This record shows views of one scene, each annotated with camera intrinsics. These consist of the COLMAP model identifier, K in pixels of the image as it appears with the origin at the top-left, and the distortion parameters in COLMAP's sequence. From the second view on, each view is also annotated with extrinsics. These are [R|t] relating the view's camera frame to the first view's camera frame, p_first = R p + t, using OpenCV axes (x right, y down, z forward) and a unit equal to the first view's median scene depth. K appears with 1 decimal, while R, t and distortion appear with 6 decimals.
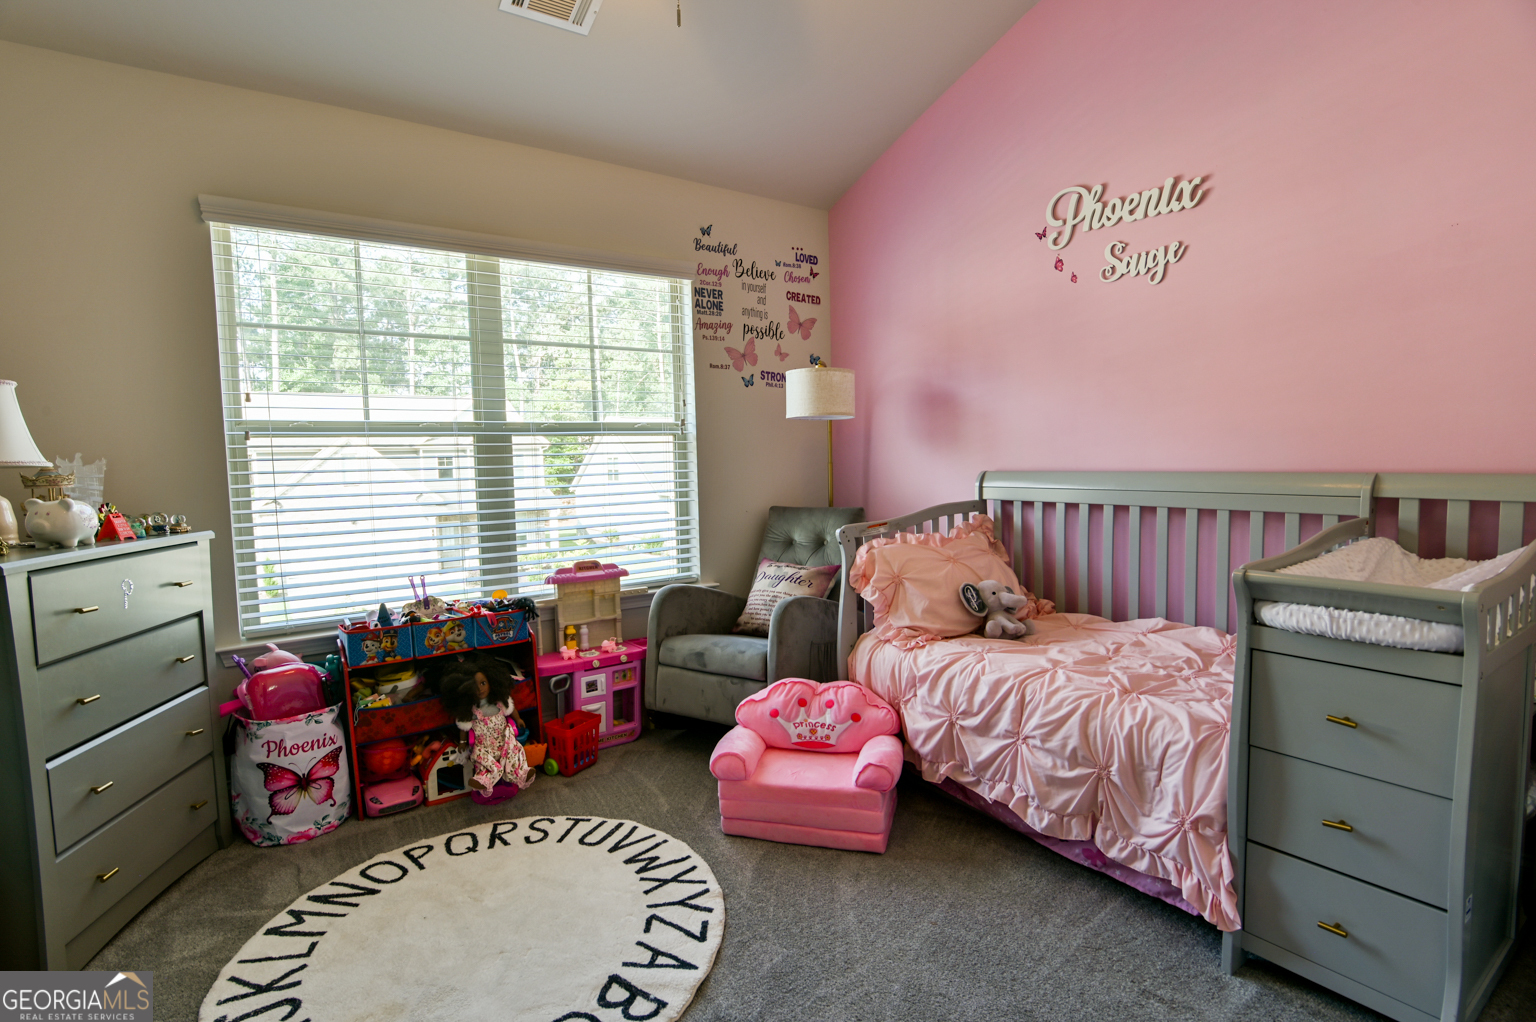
lens RADIAL K [[751.3, 0, 768.0], [0, 751.3, 511.0], [0, 0, 1]] dist [-0.019166, -0.000990]
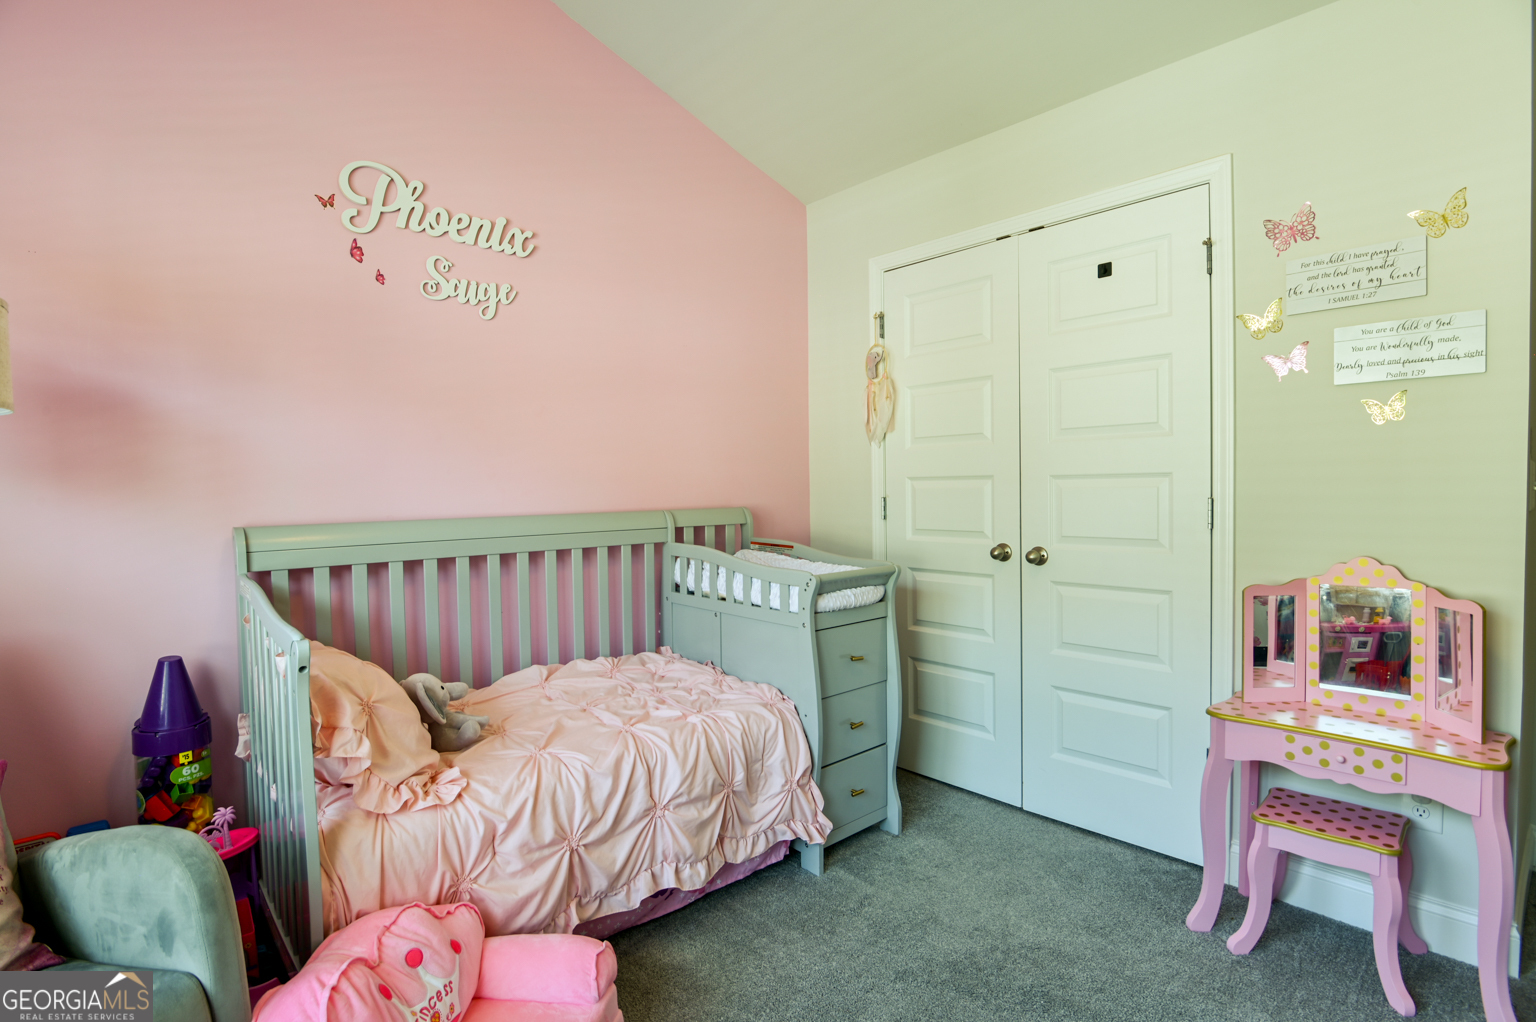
lens RADIAL K [[751.3, 0, 768.0], [0, 751.3, 511.0], [0, 0, 1]] dist [-0.019166, -0.000990]
pose [[-0.119016, -0.009281, 0.992849, -0.498637], [0.090958, 0.995650, 0.020210, -0.051343], [-0.988717, 0.092713, -0.117654, 0.828800]]
